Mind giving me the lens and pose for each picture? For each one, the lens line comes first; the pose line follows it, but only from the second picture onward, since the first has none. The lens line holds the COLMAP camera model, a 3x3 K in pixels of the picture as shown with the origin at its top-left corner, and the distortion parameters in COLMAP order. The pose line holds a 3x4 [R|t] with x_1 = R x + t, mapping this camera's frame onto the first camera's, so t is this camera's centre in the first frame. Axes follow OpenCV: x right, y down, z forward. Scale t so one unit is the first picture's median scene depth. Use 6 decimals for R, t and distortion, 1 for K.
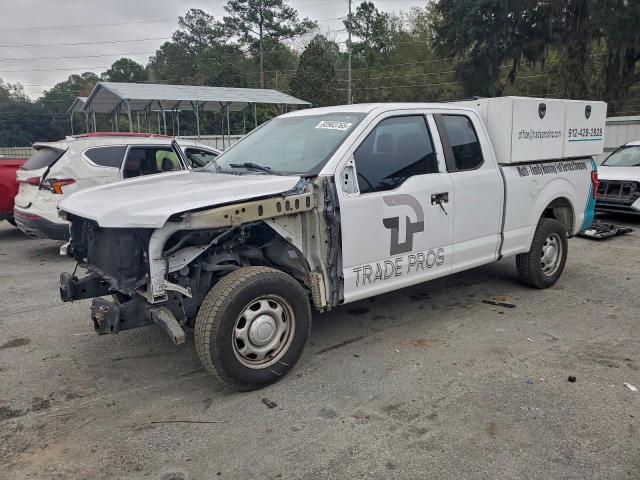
lens RADIAL K [[491.5, 0, 320.0], [0, 491.5, 240.0], [0, 0, 1]] dist [-0.003380, 0.013017]
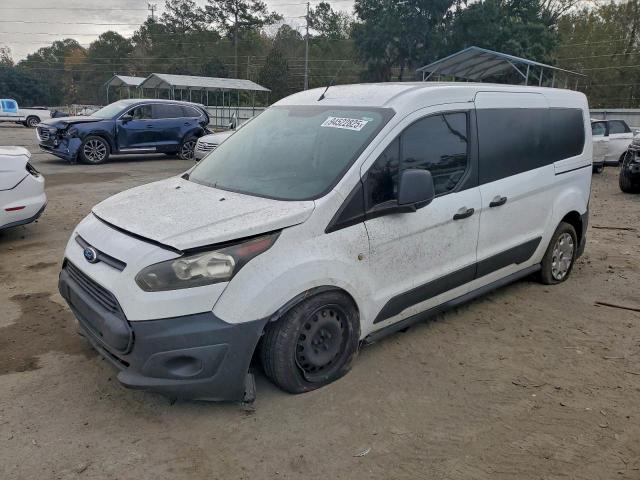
lens RADIAL K [[491.5, 0, 320.0], [0, 491.5, 240.0], [0, 0, 1]] dist [-0.003380, 0.013017]
pose [[0.996795, 0.032589, 0.073059, 0.013858], [-0.036042, 0.998270, 0.046464, 0.050419], [-0.071419, -0.048948, 0.996245, -0.241244]]
